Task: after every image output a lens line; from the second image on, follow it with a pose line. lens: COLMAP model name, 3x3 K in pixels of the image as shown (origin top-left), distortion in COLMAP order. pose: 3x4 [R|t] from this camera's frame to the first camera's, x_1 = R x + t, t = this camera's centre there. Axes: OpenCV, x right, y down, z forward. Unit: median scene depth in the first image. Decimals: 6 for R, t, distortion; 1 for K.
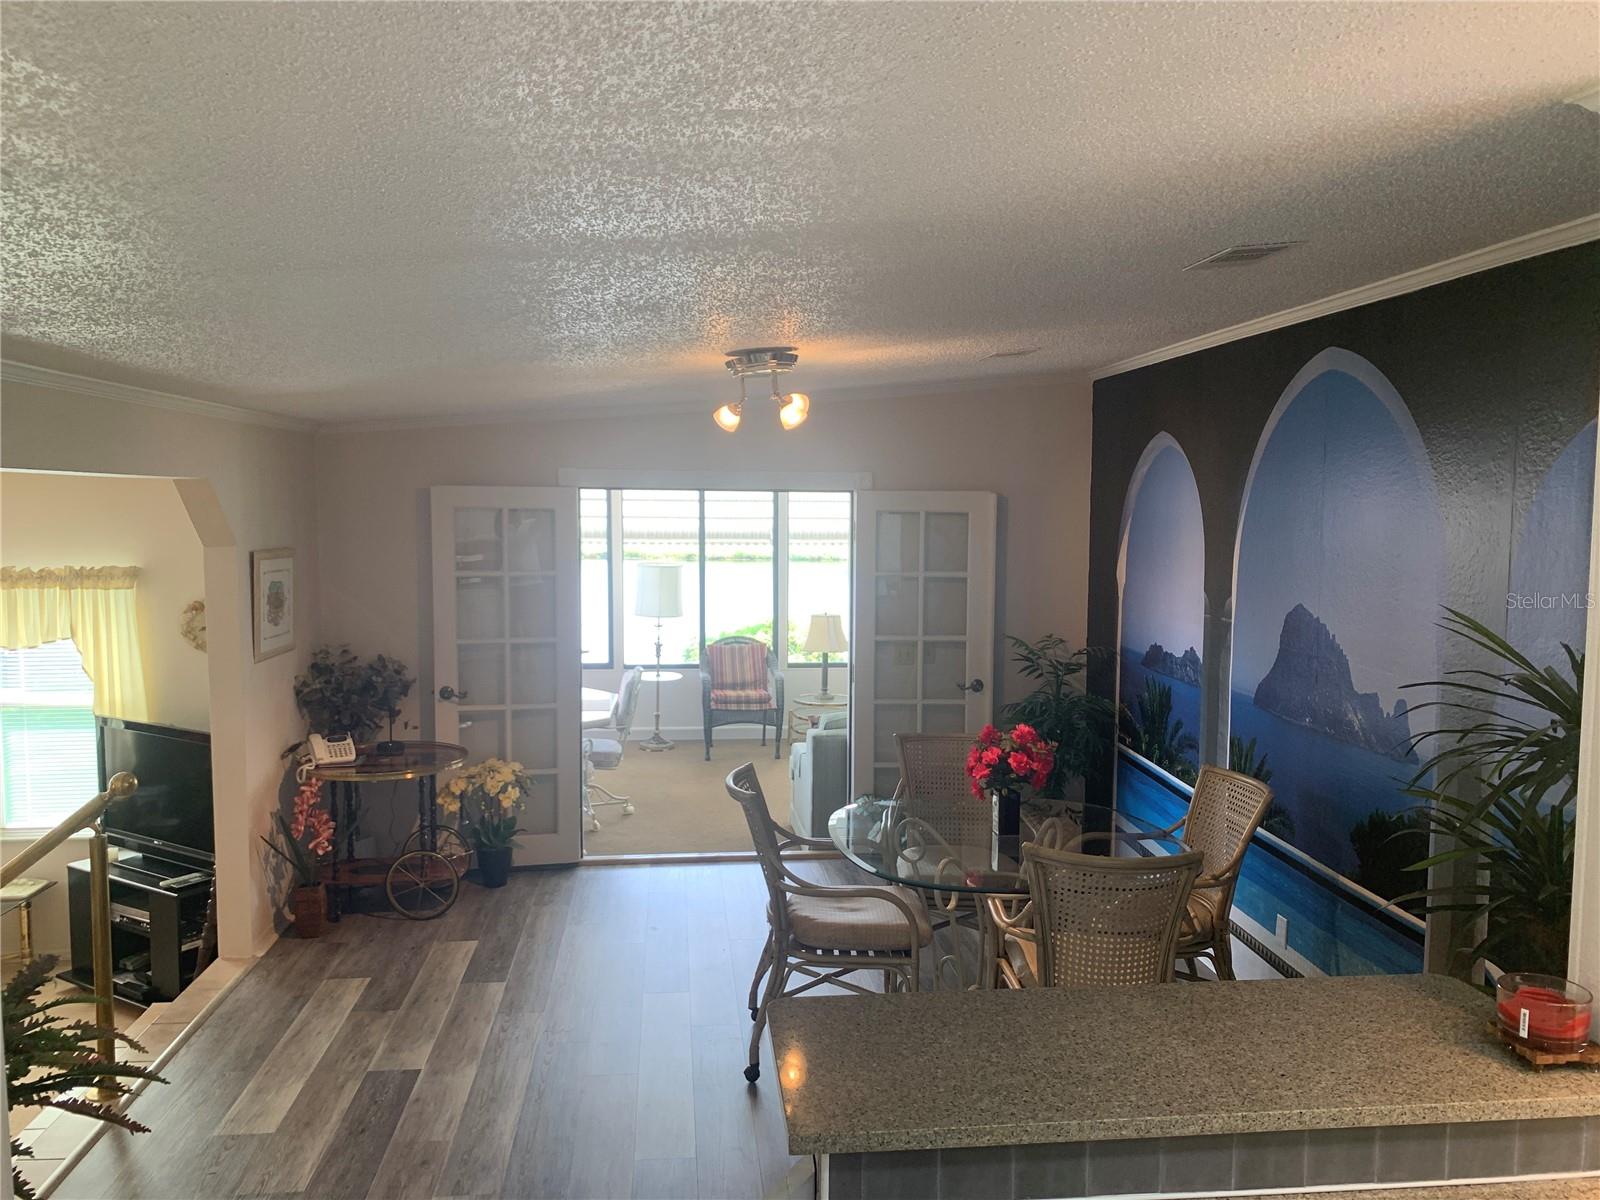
lens RADIAL K [[1203.9, 0, 797.3], [0, 1203.9, 592.4], [0, 0, 1]] dist [0.049788, -0.070816]
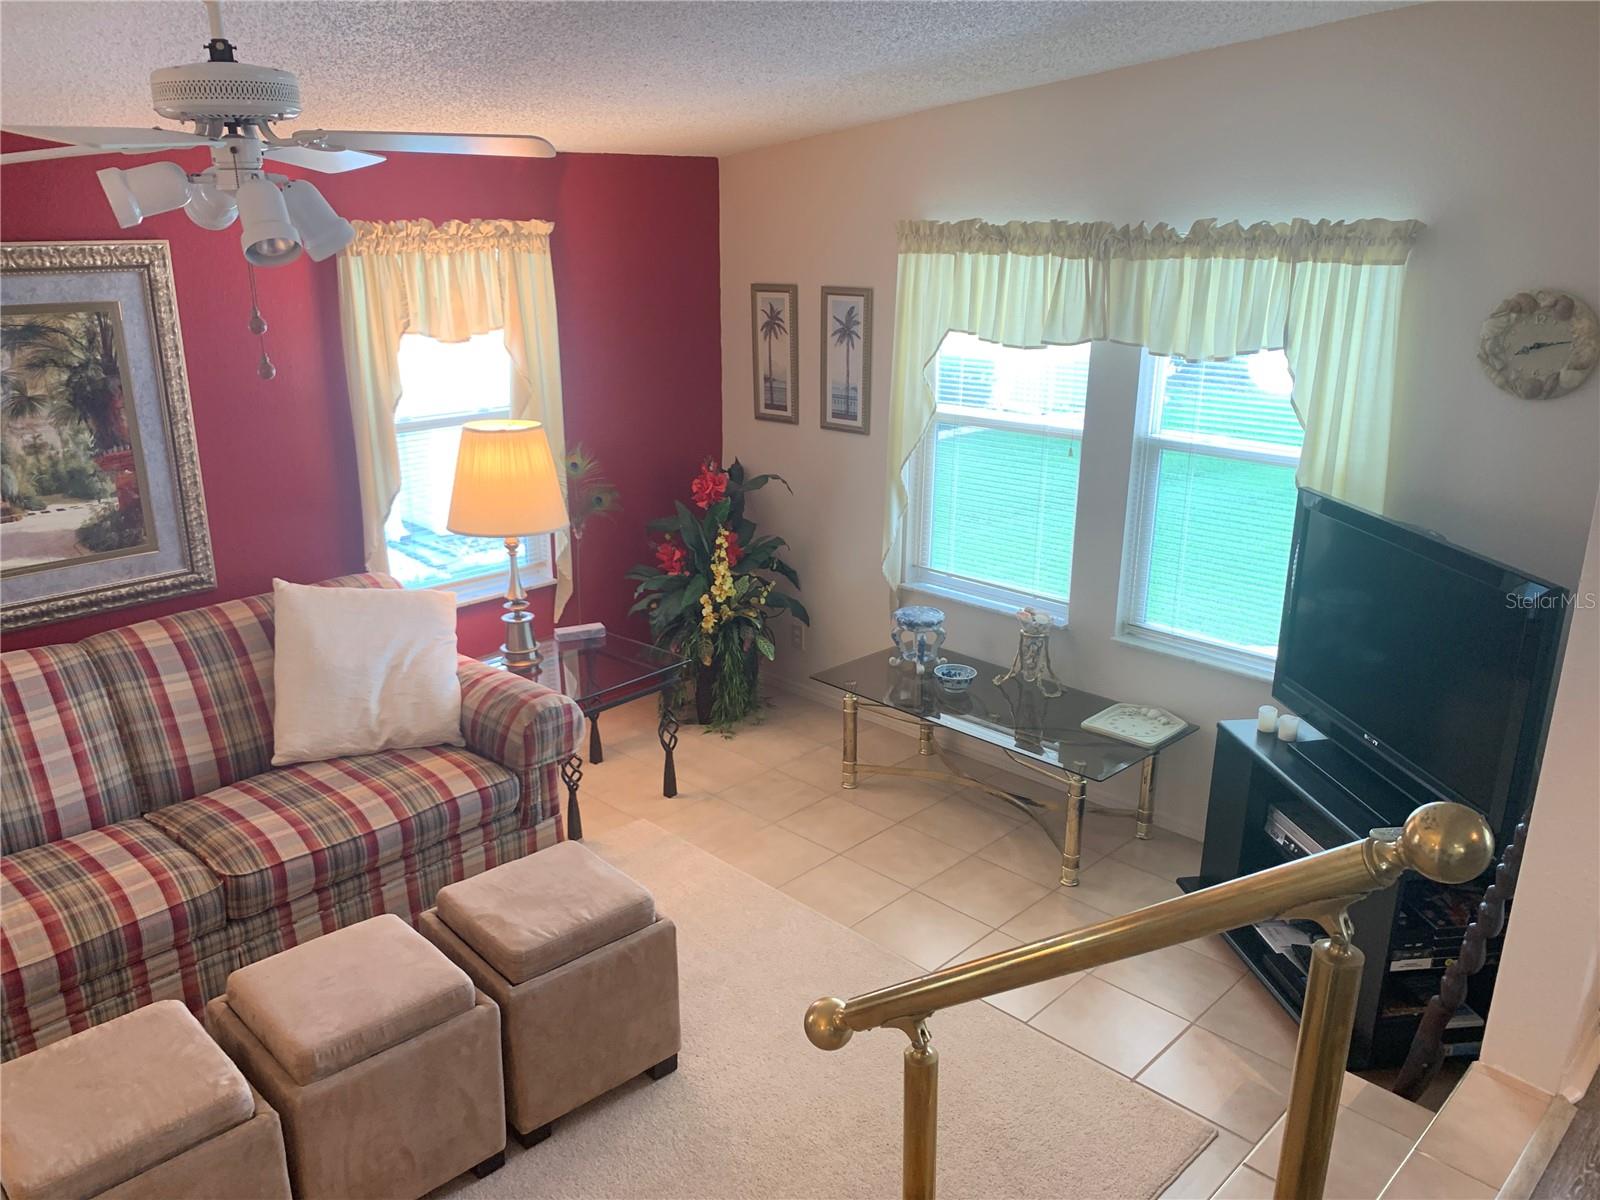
lens RADIAL K [[1203.9, 0, 799.0], [0, 1203.9, 601.5], [0, 0, 1]] dist [0.049788, -0.070816]
pose [[0.630033, 0.233355, -0.740678, -0.274030], [-0.062563, 0.965936, 0.251106, 0.022245], [0.774044, -0.111866, 0.623170, 0.427121]]
